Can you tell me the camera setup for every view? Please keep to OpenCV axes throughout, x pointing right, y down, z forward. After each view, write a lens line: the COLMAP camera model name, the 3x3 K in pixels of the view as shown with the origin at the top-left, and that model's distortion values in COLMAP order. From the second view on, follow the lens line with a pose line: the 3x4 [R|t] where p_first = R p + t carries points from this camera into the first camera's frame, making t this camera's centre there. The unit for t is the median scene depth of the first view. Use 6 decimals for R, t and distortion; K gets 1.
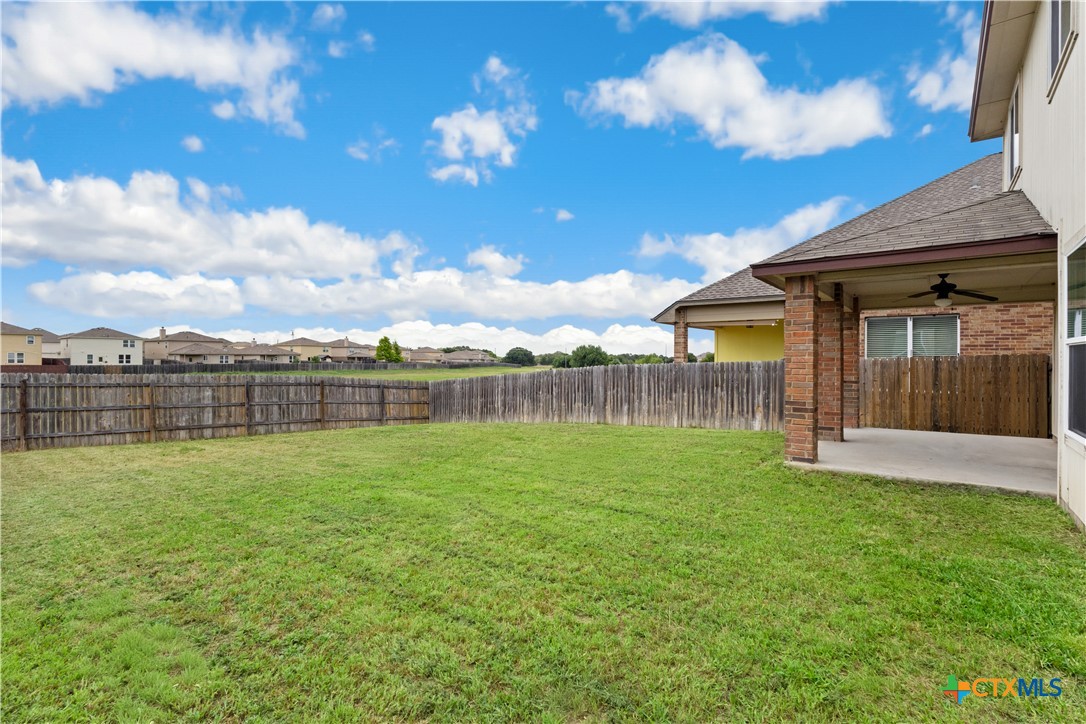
lens RADIAL K [[508.6, 0, 542.9], [0, 508.6, 359.4], [0, 0, 1]] dist [0.006968, -0.001546]
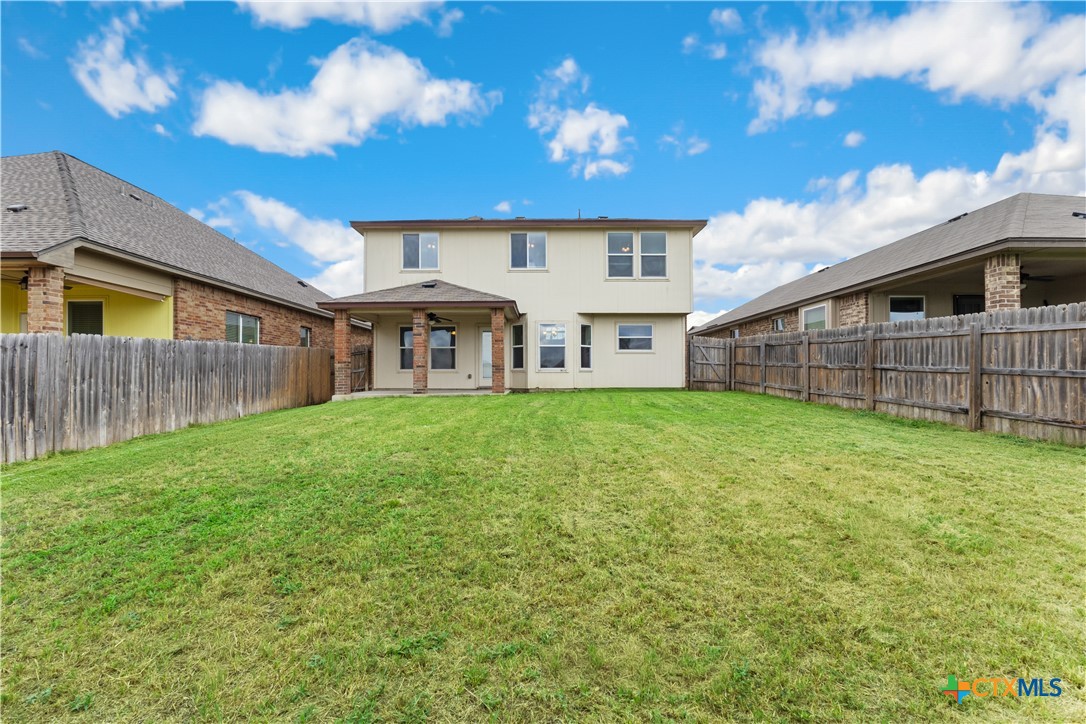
lens RADIAL K [[508.6, 0, 539.7], [0, 508.6, 362.8], [0, 0, 1]] dist [0.006968, -0.001546]
pose [[-0.626818, 0.017917, 0.778960, -0.588752], [-0.004762, 0.999629, -0.026824, 0.053645], [-0.779151, -0.020523, -0.626500, 1.004194]]
